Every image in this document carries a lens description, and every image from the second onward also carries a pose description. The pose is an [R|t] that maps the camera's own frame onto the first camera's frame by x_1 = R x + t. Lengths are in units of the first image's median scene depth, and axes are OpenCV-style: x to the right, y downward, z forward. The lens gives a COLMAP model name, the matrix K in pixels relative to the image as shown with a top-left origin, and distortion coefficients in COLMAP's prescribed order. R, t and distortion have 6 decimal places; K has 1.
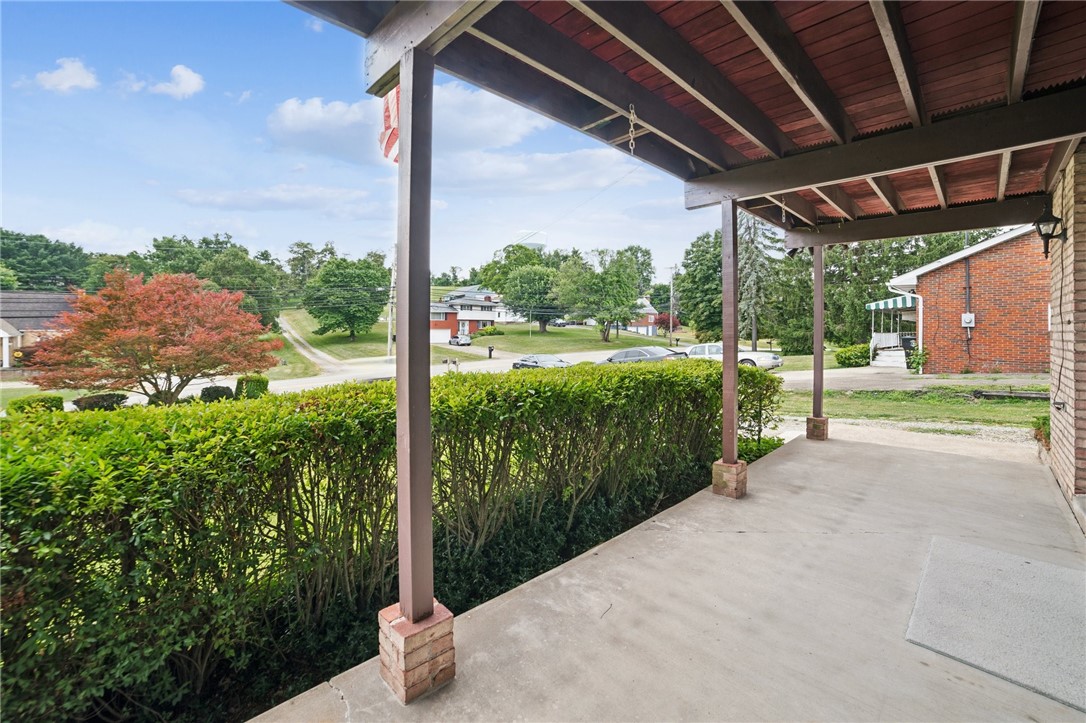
lens RADIAL K [[456.4, 0, 543.1], [0, 456.4, 323.6], [0, 0, 1]] dist [-0.076821, 0.023543]
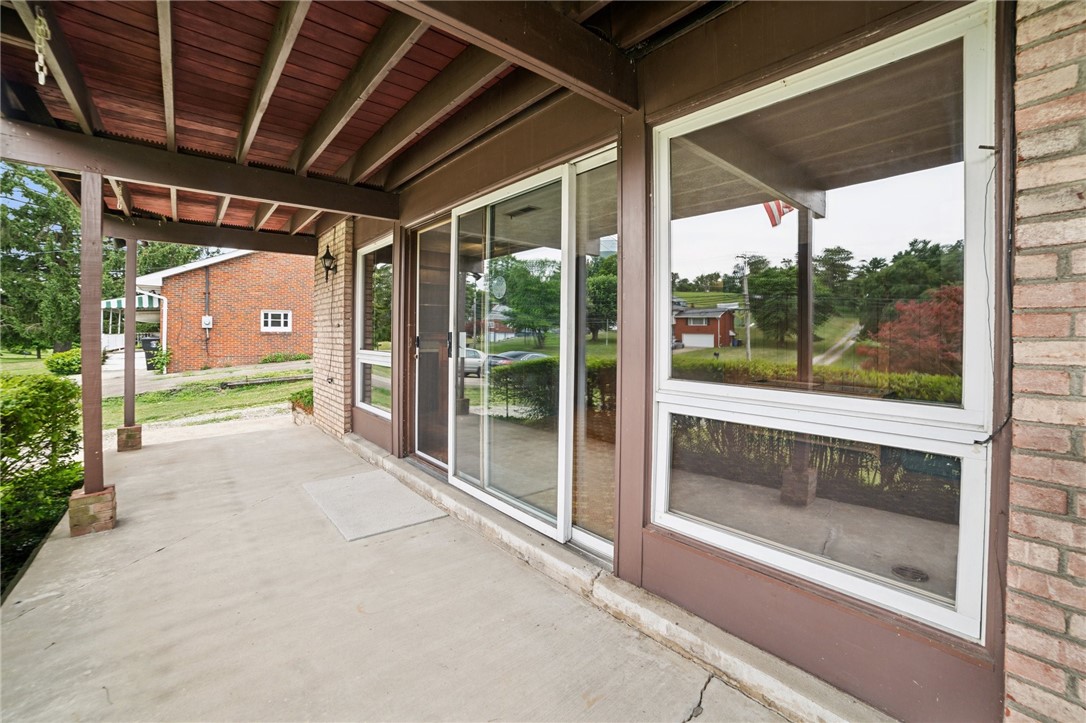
lens RADIAL K [[456.4, 0, 543.1], [0, 456.4, 323.6], [0, 0, 1]] dist [-0.076821, 0.023543]
pose [[0.089174, 0.012390, 0.995939, -0.200672], [-0.010733, 0.999877, -0.011478, -0.000184], [-0.995958, -0.009665, 0.089296, 0.066976]]
